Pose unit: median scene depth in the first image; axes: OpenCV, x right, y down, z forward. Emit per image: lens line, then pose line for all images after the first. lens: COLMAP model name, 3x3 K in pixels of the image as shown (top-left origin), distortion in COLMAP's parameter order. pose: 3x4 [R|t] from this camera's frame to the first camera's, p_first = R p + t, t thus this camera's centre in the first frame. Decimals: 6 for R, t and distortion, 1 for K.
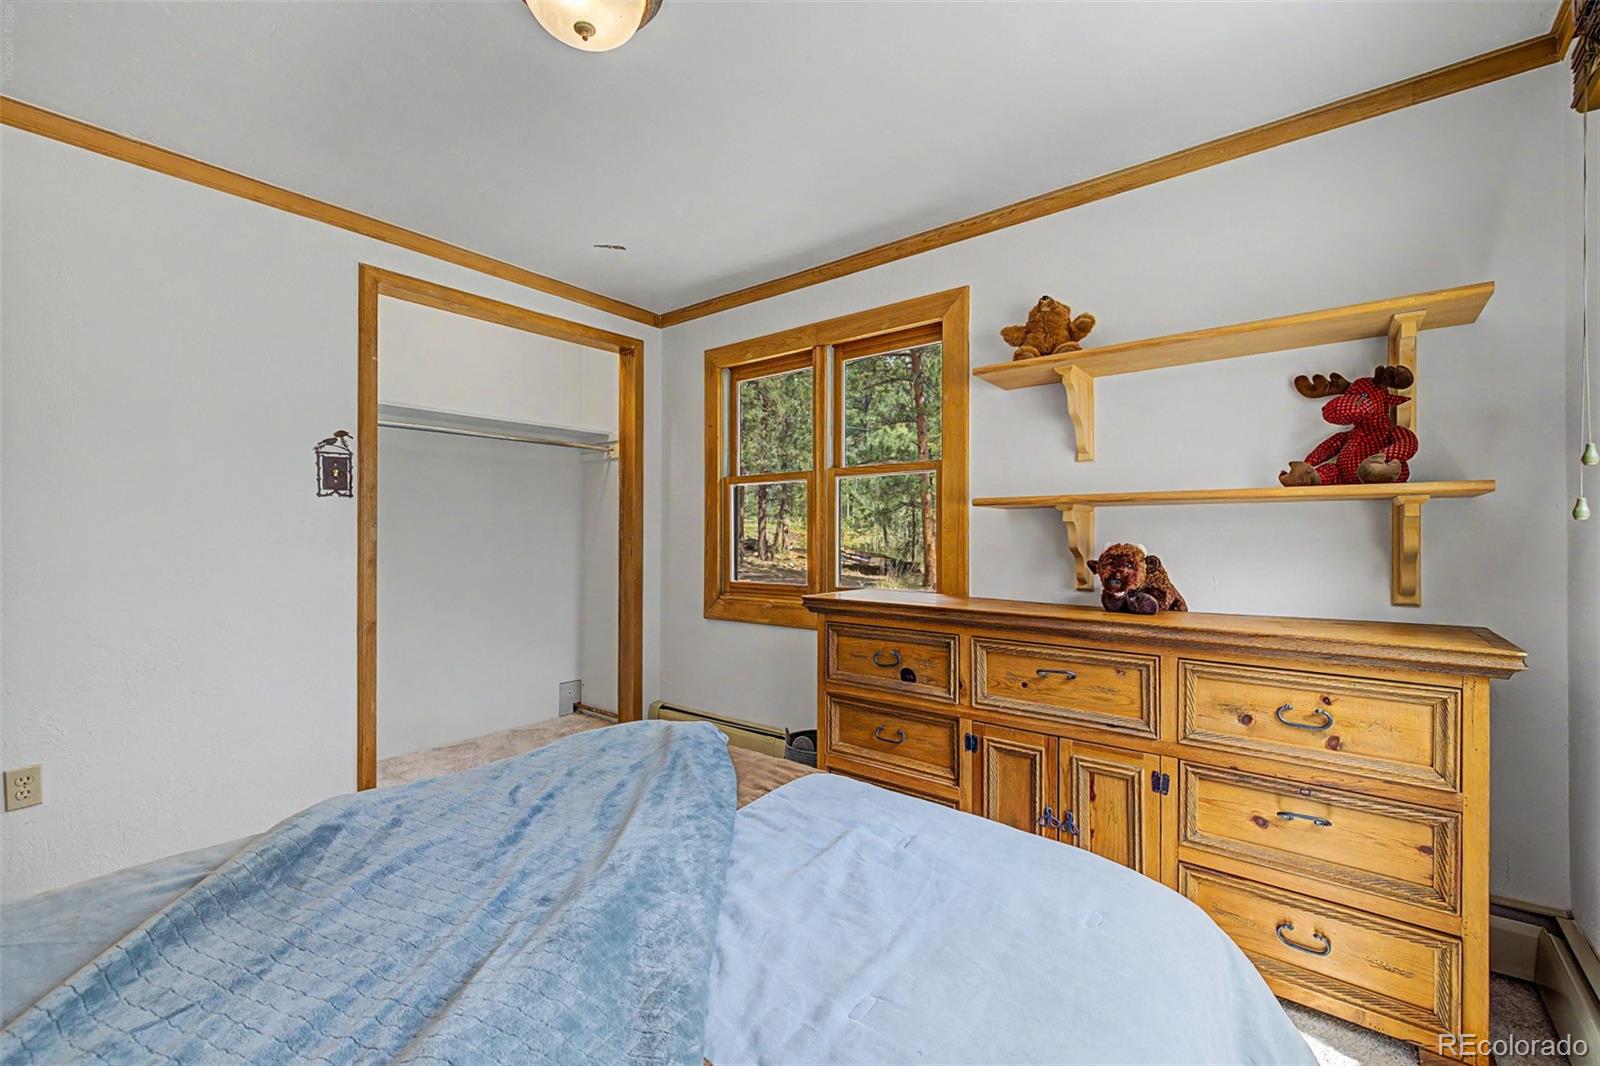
lens RADIAL K [[673.1, 0, 804.8], [0, 673.1, 534.4], [0, 0, 1]] dist [0.008152, -0.002284]
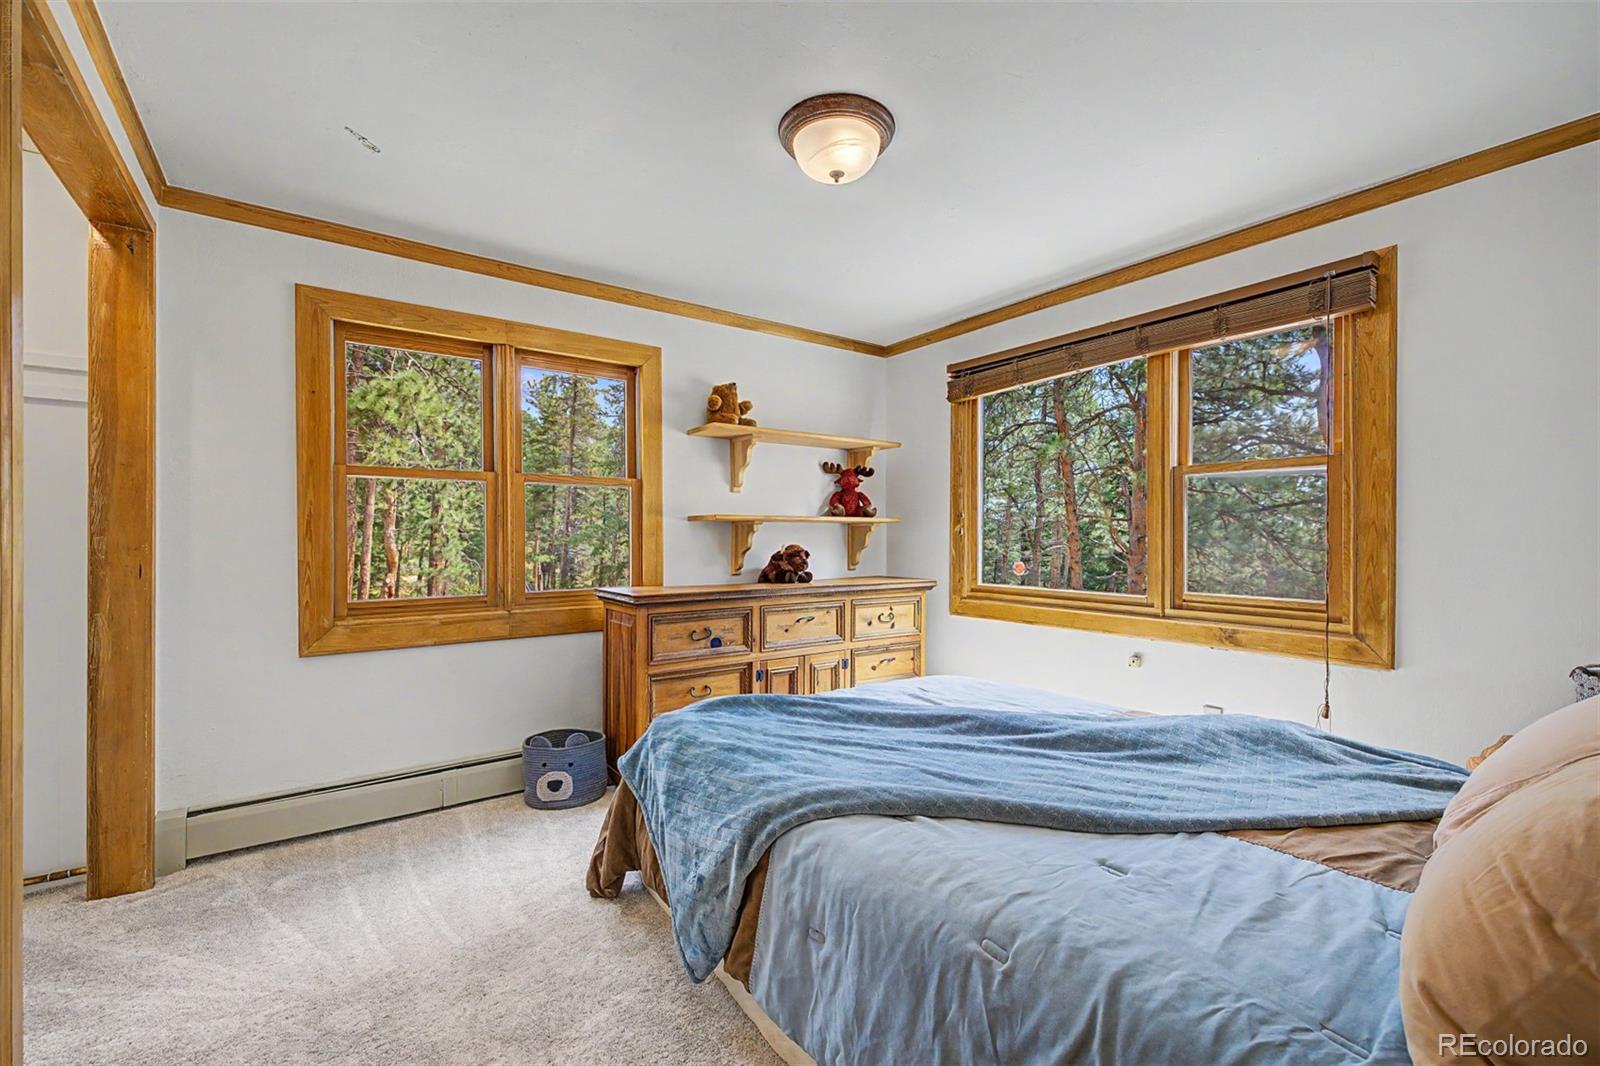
lens RADIAL K [[673.1, 0, 800.4], [0, 673.1, 542.2], [0, 0, 1]] dist [0.008152, -0.002284]
pose [[0.264390, -0.006375, 0.964395, -0.940832], [0.001113, 0.999980, 0.006305, -0.002741], [-0.964415, -0.000594, 0.264392, 0.396965]]
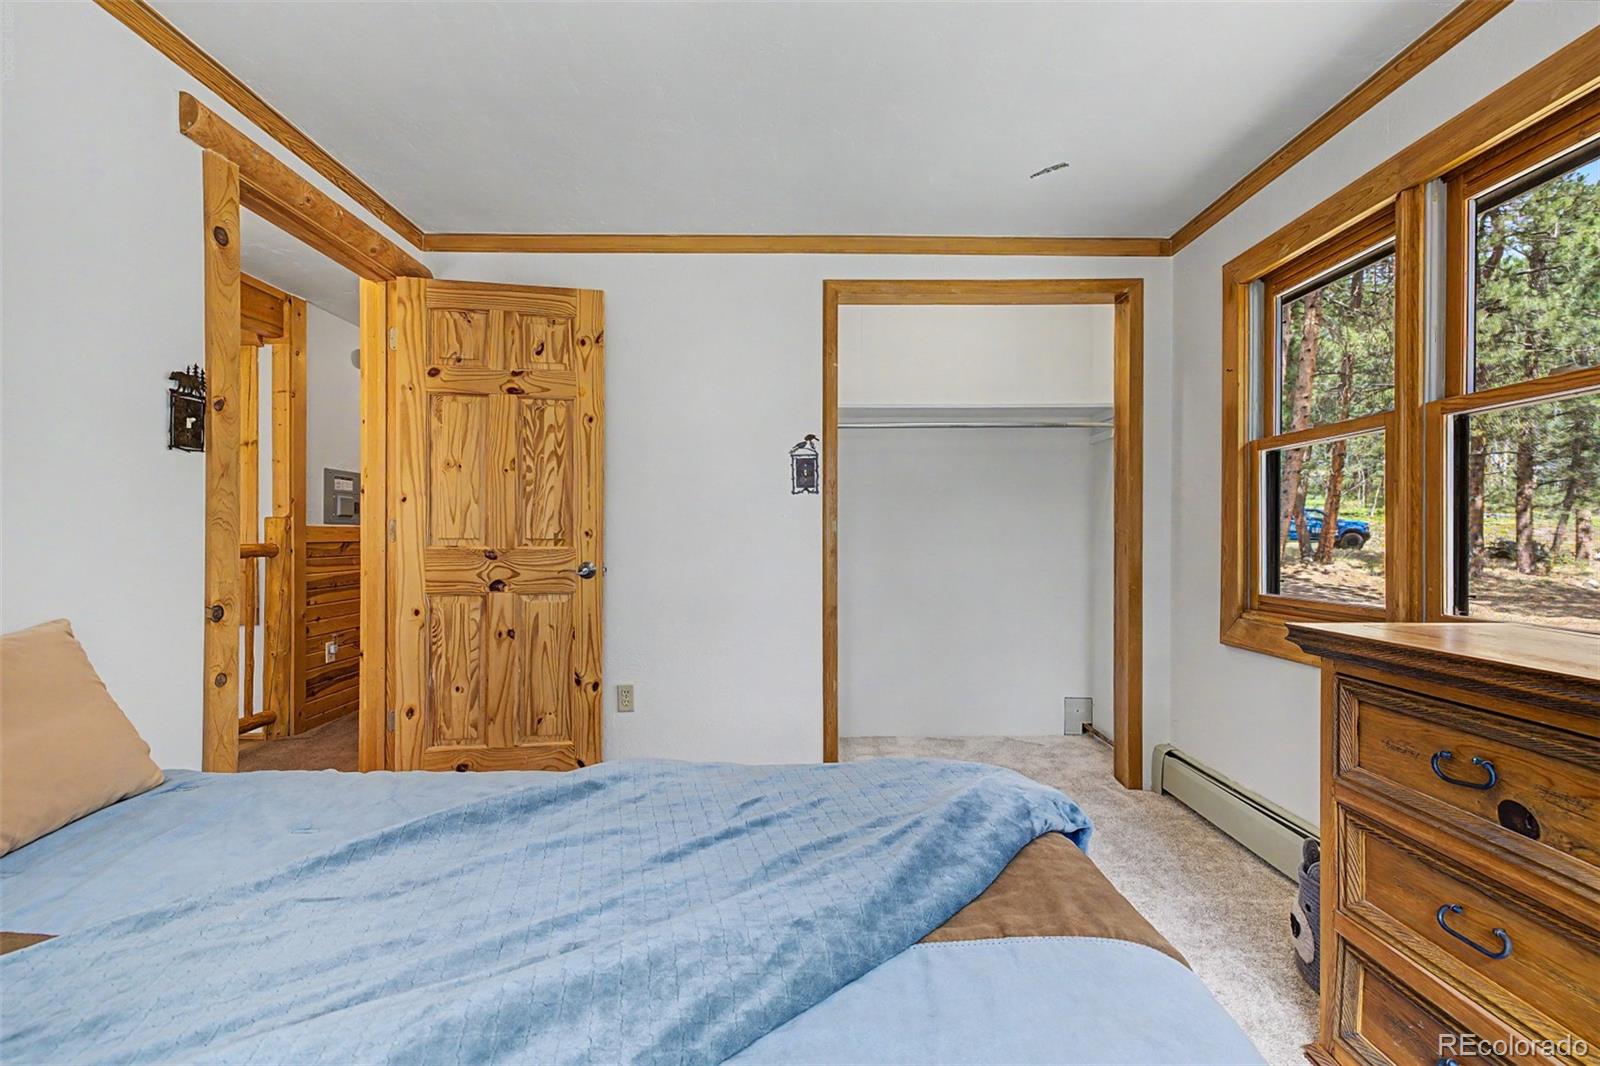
lens RADIAL K [[673.1, 0, 800.6], [0, 673.1, 538.5], [0, 0, 1]] dist [0.008152, -0.002284]
pose [[0.623633, 0.001950, -0.781715, 0.174969], [0.000683, 0.999995, 0.003039, 0.015500], [0.781717, -0.002429, 0.623628, 0.282133]]
